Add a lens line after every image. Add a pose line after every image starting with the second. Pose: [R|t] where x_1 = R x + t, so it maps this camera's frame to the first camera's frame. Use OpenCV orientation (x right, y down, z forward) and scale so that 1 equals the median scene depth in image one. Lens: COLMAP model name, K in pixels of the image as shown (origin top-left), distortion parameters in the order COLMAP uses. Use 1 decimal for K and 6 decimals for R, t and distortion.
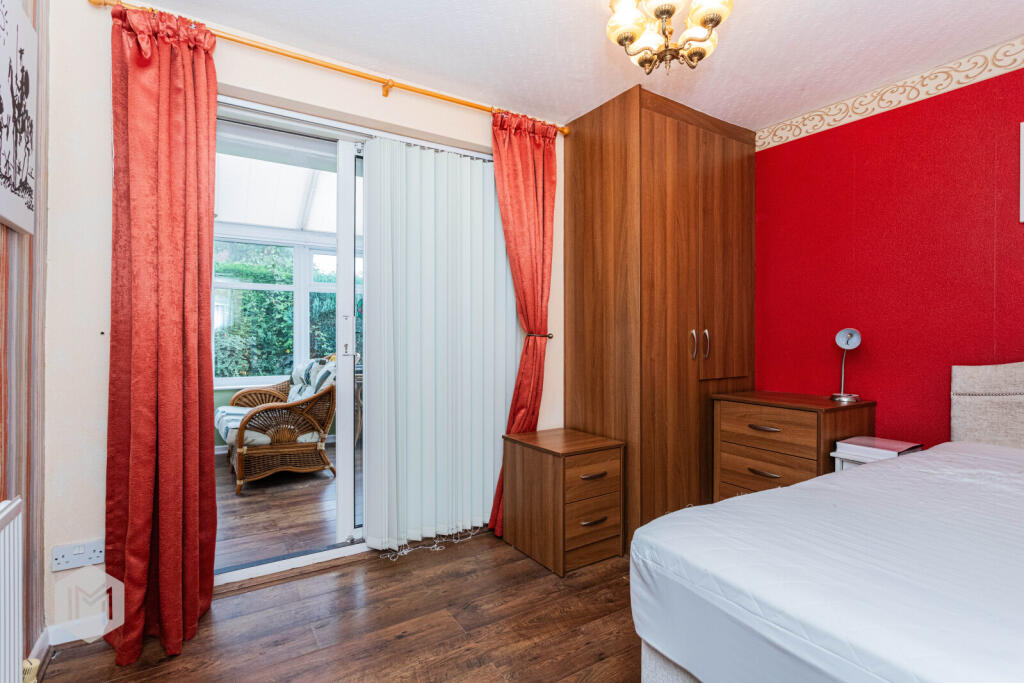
lens RADIAL K [[485.0, 0, 505.5], [0, 485.0, 337.0], [0, 0, 1]] dist [0.000675, 0.000988]
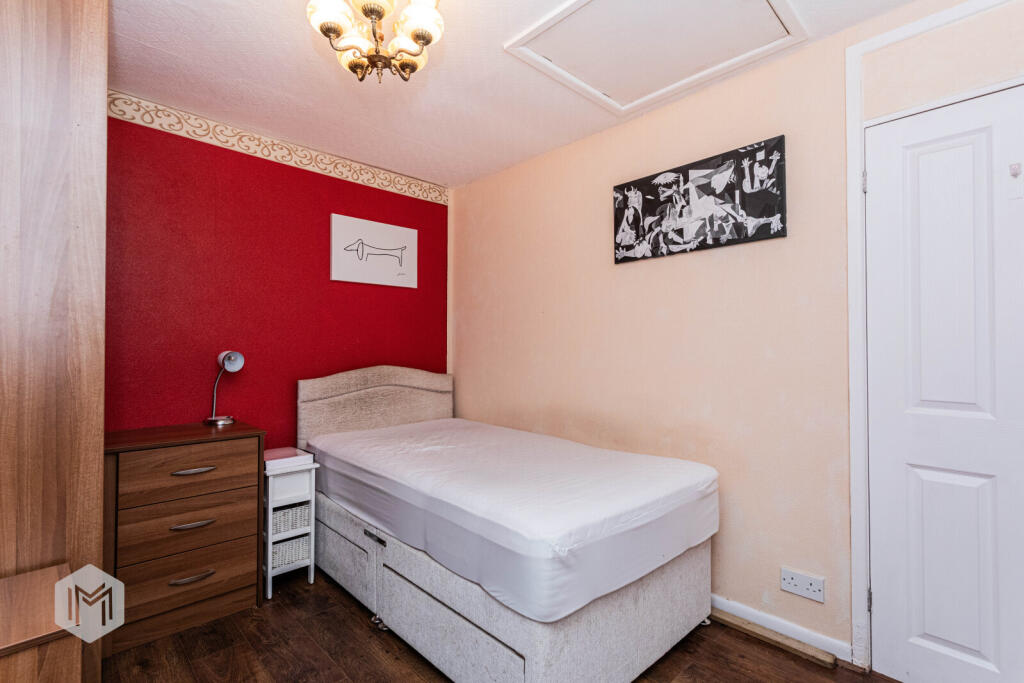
lens RADIAL K [[485.0, 0, 506.1], [0, 485.0, 342.4], [0, 0, 1]] dist [0.000675, 0.000988]
pose [[-0.213962, 0.015732, 0.976715, -0.437086], [0.009719, 0.999855, -0.013976, -0.017577], [-0.976794, 0.006502, -0.214084, 0.708697]]
